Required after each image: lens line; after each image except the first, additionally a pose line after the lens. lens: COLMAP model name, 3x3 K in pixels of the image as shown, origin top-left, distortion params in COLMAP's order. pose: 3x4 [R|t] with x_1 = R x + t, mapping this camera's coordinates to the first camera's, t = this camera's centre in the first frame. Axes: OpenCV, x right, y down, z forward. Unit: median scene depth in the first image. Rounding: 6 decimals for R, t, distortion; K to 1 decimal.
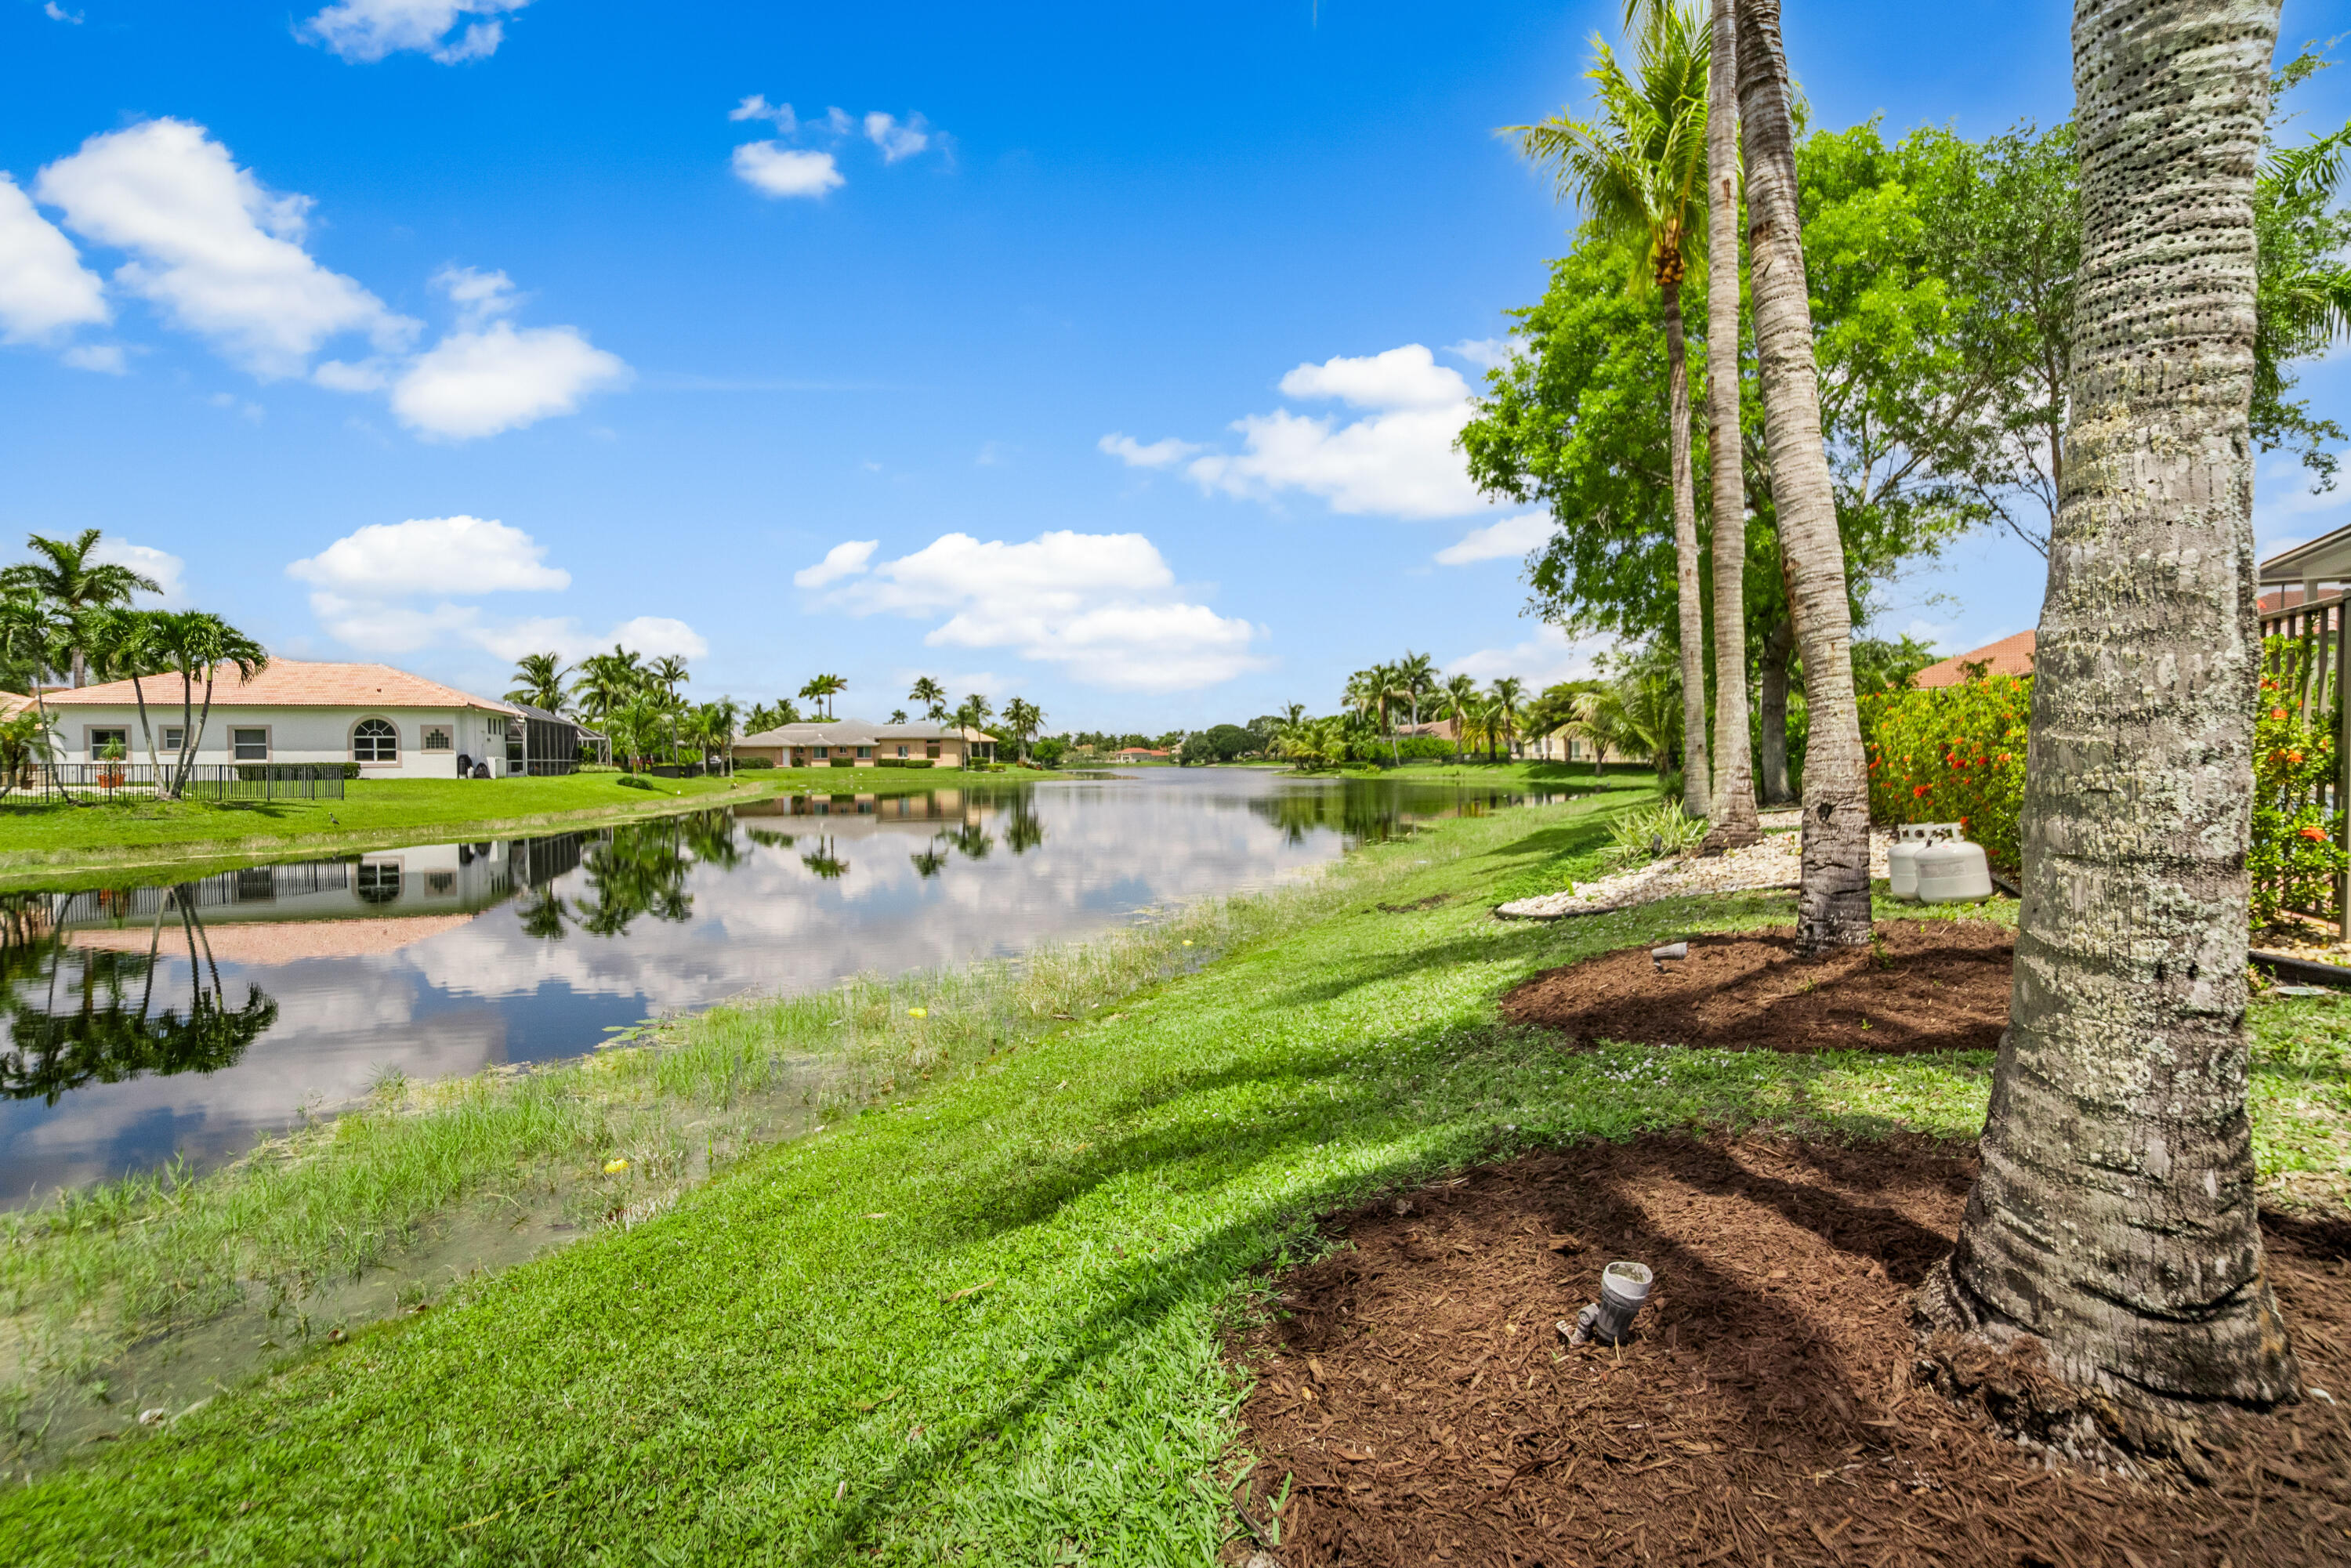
lens RADIAL K [[1048.5, 0, 1175.5], [0, 1048.5, 784.0], [0, 0, 1]] dist [-0.034637, 0.013876]
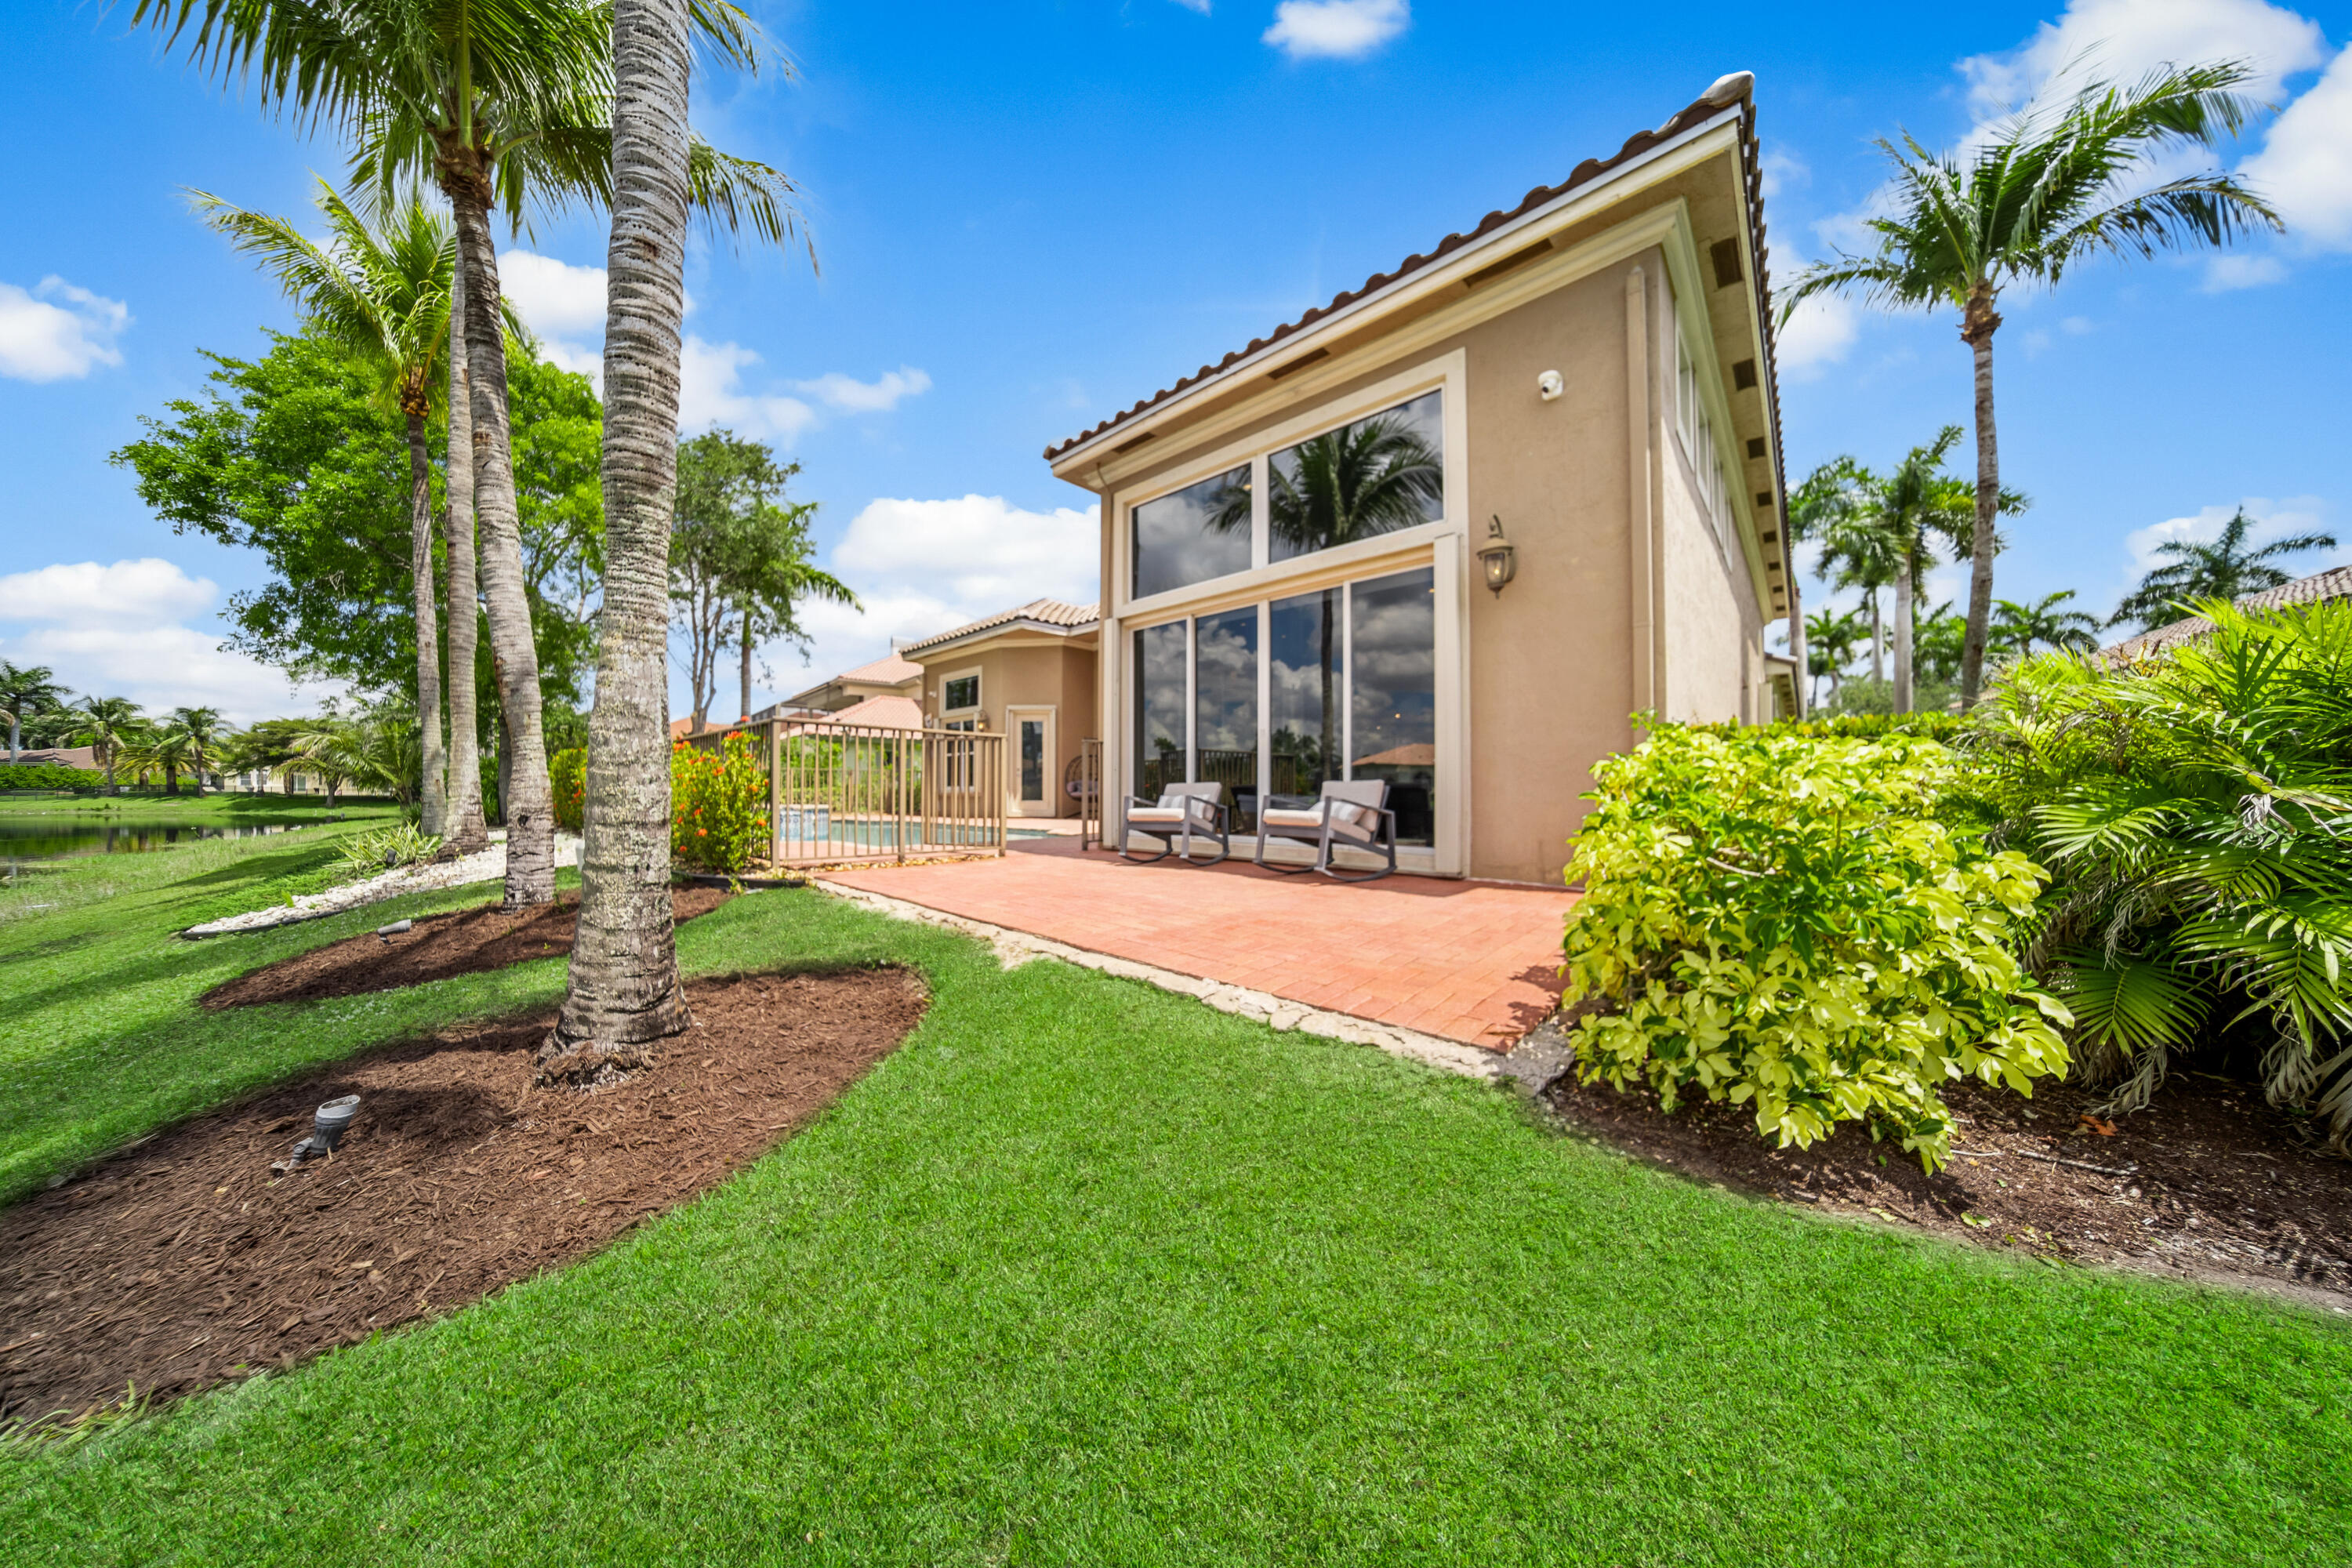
lens RADIAL K [[720.8, 0, 1159.5], [0, 720.8, 789.0], [0, 0, 1]] dist [-0.029428, 0.006813]
pose [[0.312847, 0.015035, 0.949685, -0.047197], [0.017687, 0.999609, -0.021652, 0.009583], [-0.949639, 0.023570, 0.312458, -0.131084]]
